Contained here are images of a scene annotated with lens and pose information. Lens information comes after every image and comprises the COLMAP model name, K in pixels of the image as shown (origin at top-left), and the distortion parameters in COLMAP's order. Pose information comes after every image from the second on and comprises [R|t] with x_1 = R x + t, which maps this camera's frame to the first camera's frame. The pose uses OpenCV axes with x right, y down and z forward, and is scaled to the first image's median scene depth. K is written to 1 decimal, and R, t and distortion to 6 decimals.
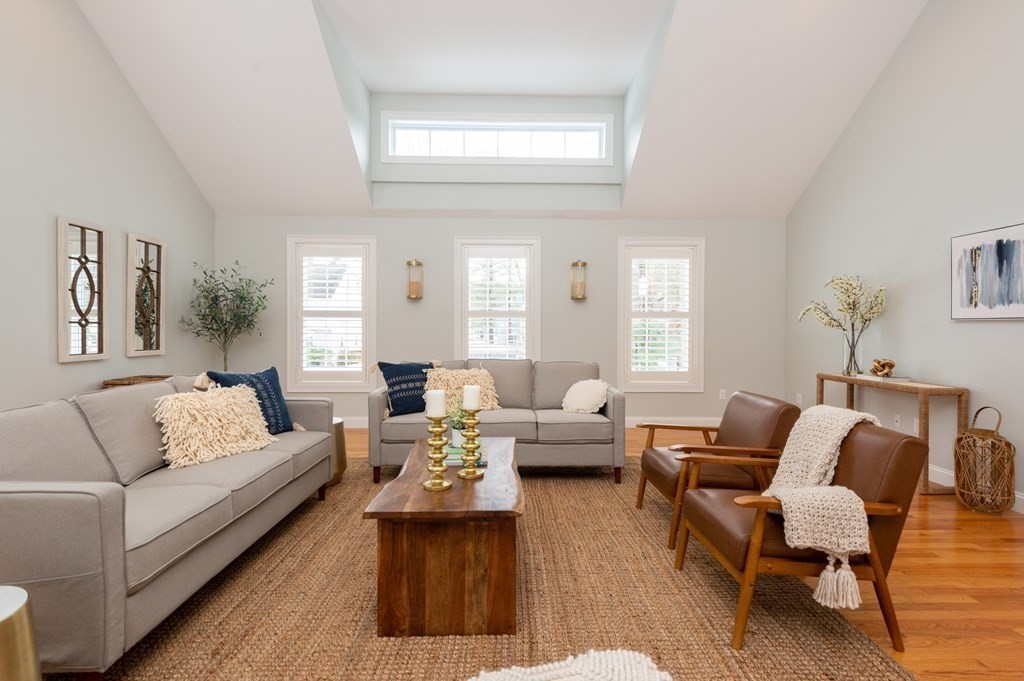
lens RADIAL K [[485.8, 0, 514.8], [0, 485.8, 330.2], [0, 0, 1]] dist [0.013187, -0.000210]
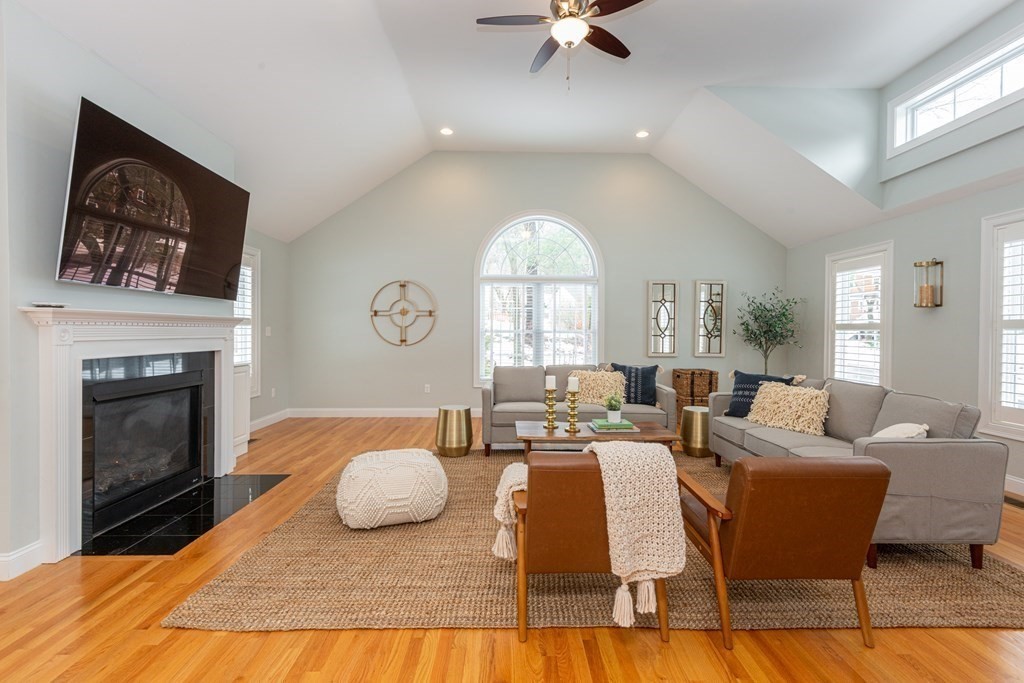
lens RADIAL K [[459.9, 0, 514.6], [0, 459.9, 334.3], [0, 0, 1]] dist [0.001464, -0.000424]
pose [[-0.001364, 0.003693, -0.999992, 0.849810], [-0.012775, 0.999912, 0.003710, -0.020533], [0.999917, 0.012780, -0.001317, 0.457092]]
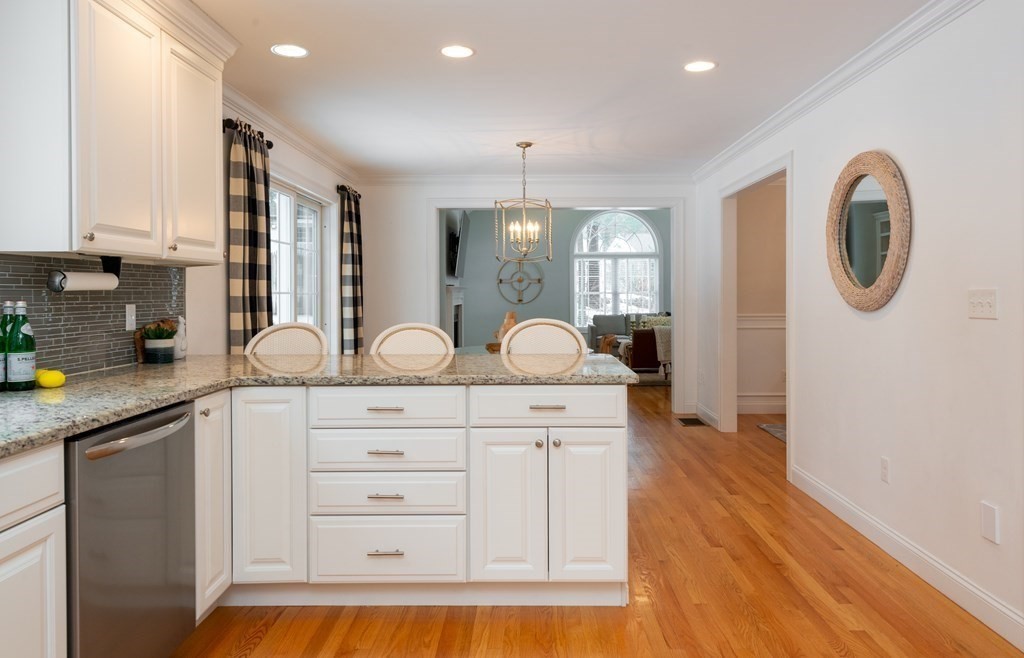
lens RADIAL K [[691.1, 0, 529.4], [0, 691.1, 299.7], [0, 0, 1]] dist [0.024786, -0.001777]
pose [[-0.022439, 0.007184, -0.999722, 2.788673], [0.001205, 0.999974, 0.007159, -0.014727], [0.999747, -0.001044, -0.022447, 0.165789]]
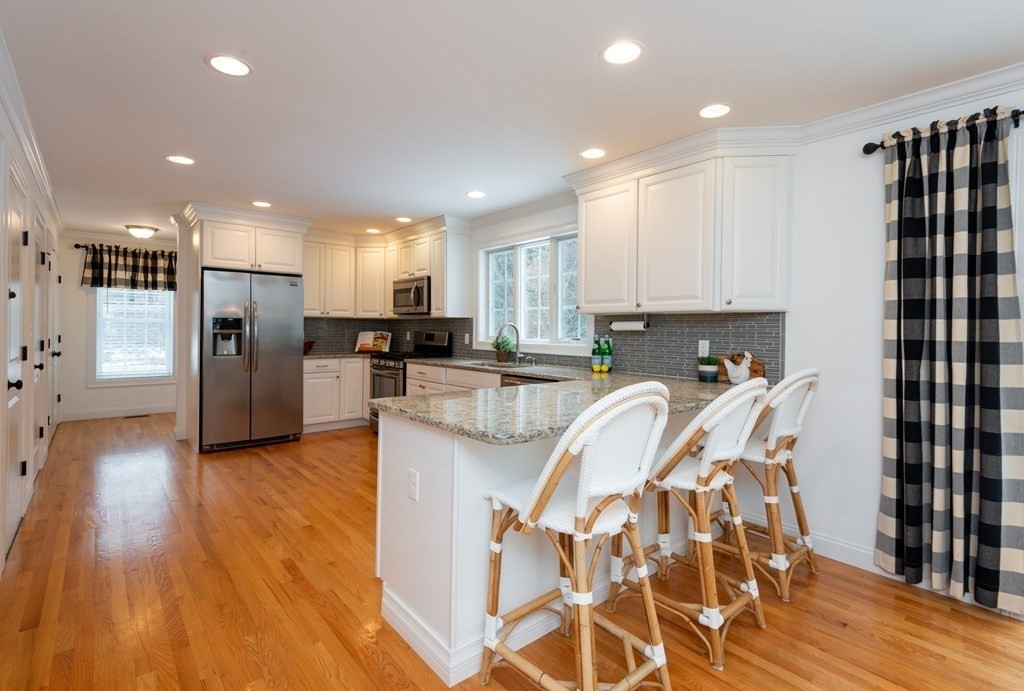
lens RADIAL K [[472.9, 0, 506.8], [0, 472.9, 331.9], [0, 0, 1]] dist [0.014331, -0.000469]
pose [[-0.633299, -0.015419, 0.773753, 1.540007], [-0.013599, 0.999869, 0.008795, -0.021413], [-0.773788, -0.004952, -0.633426, 0.492549]]
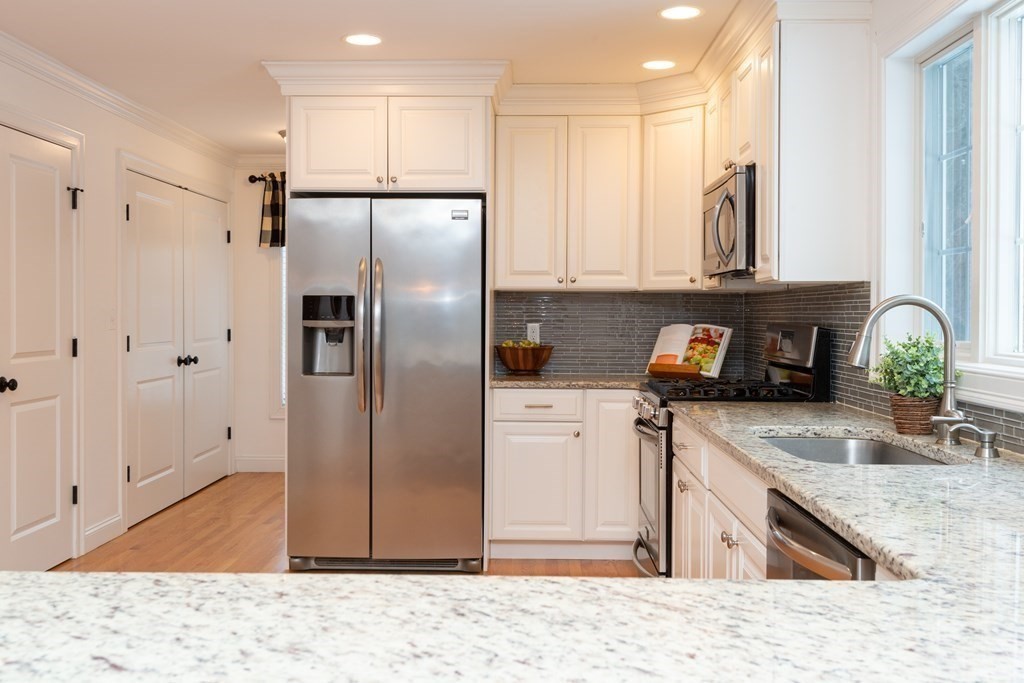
lens RADIAL K [[979.9, 0, 514.1], [0, 979.9, 328.9], [0, 0, 1]] dist [0.011264, -0.001673]
pose [[0.044478, -0.022104, 0.998766, 1.761137], [-0.006401, 0.999728, 0.022410, -0.024040], [-0.998990, -0.007390, 0.044325, -0.022345]]
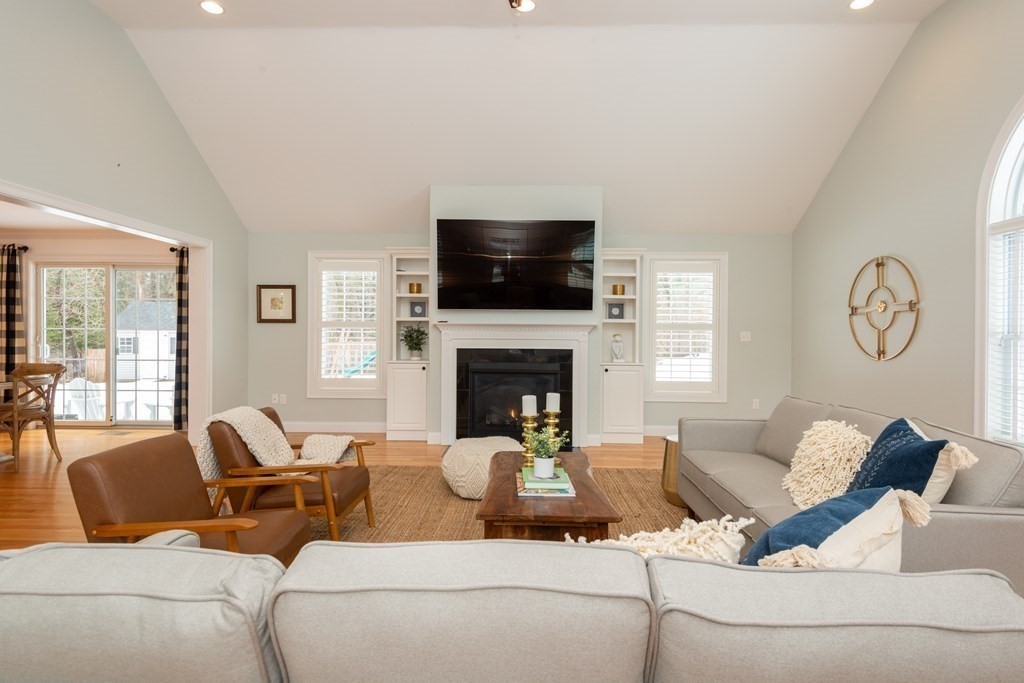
lens RADIAL K [[526.4, 0, 515.4], [0, 526.4, 333.9], [0, 0, 1]] dist [0.004364, 0.000351]
pose [[-0.999207, -0.010074, 0.038519, -0.063719], [-0.009812, 0.999927, 0.006998, -0.027852], [-0.038586, 0.006614, -0.999233, 1.329246]]
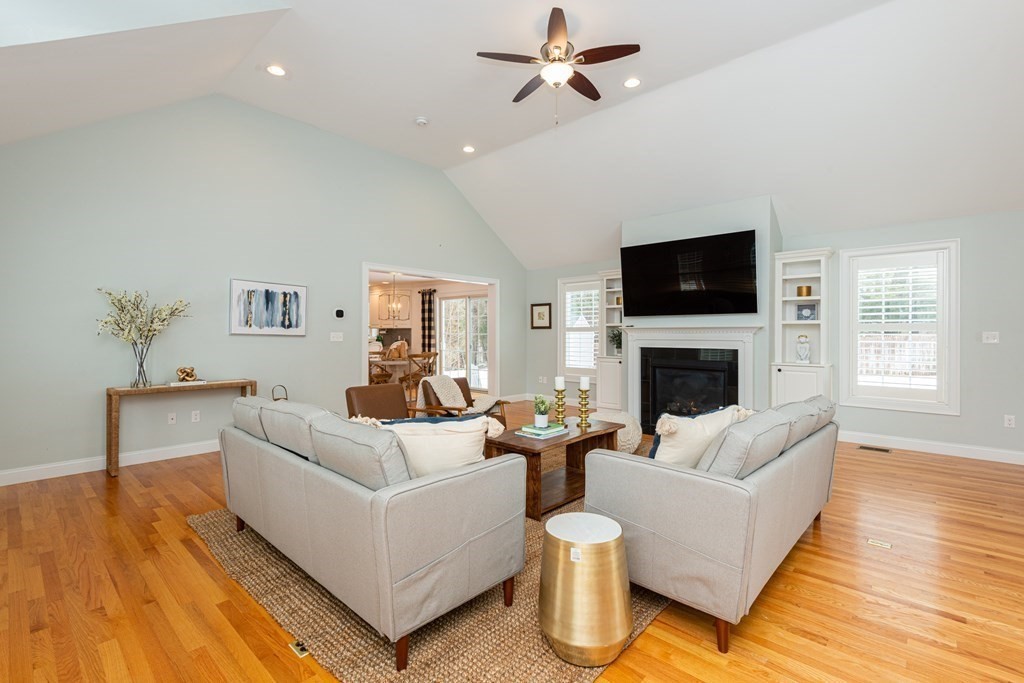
lens RADIAL K [[459.9, 0, 514.6], [0, 459.9, 334.3], [0, 0, 1]] dist [0.001464, -0.000424]
pose [[-0.724265, -0.003291, 0.689514, -0.659723], [-0.000391, 0.999990, 0.004362, -0.027962], [-0.689522, 0.002890, -0.724259, 1.348709]]
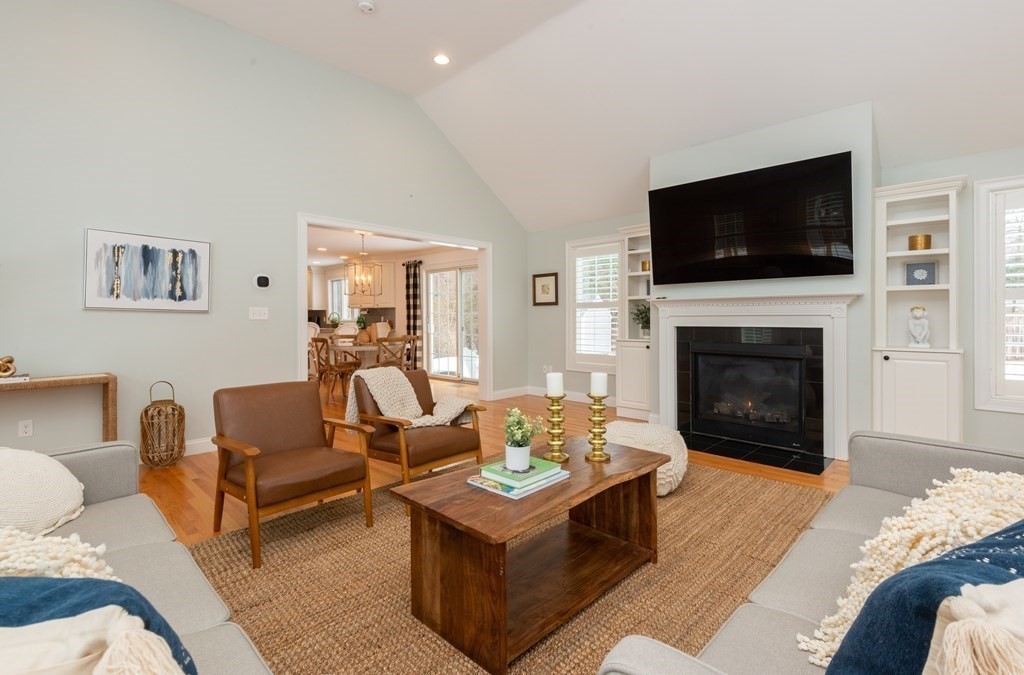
lens RADIAL K [[469.6, 0, 519.1], [0, 469.6, 318.4], [0, 0, 1]] dist [0.001355, -0.000484]
pose [[-0.708900, 0.000103, 0.705309, -0.423879], [0.003966, 0.999985, 0.003841, -0.001836], [-0.705298, 0.005520, -0.708889, 1.004871]]
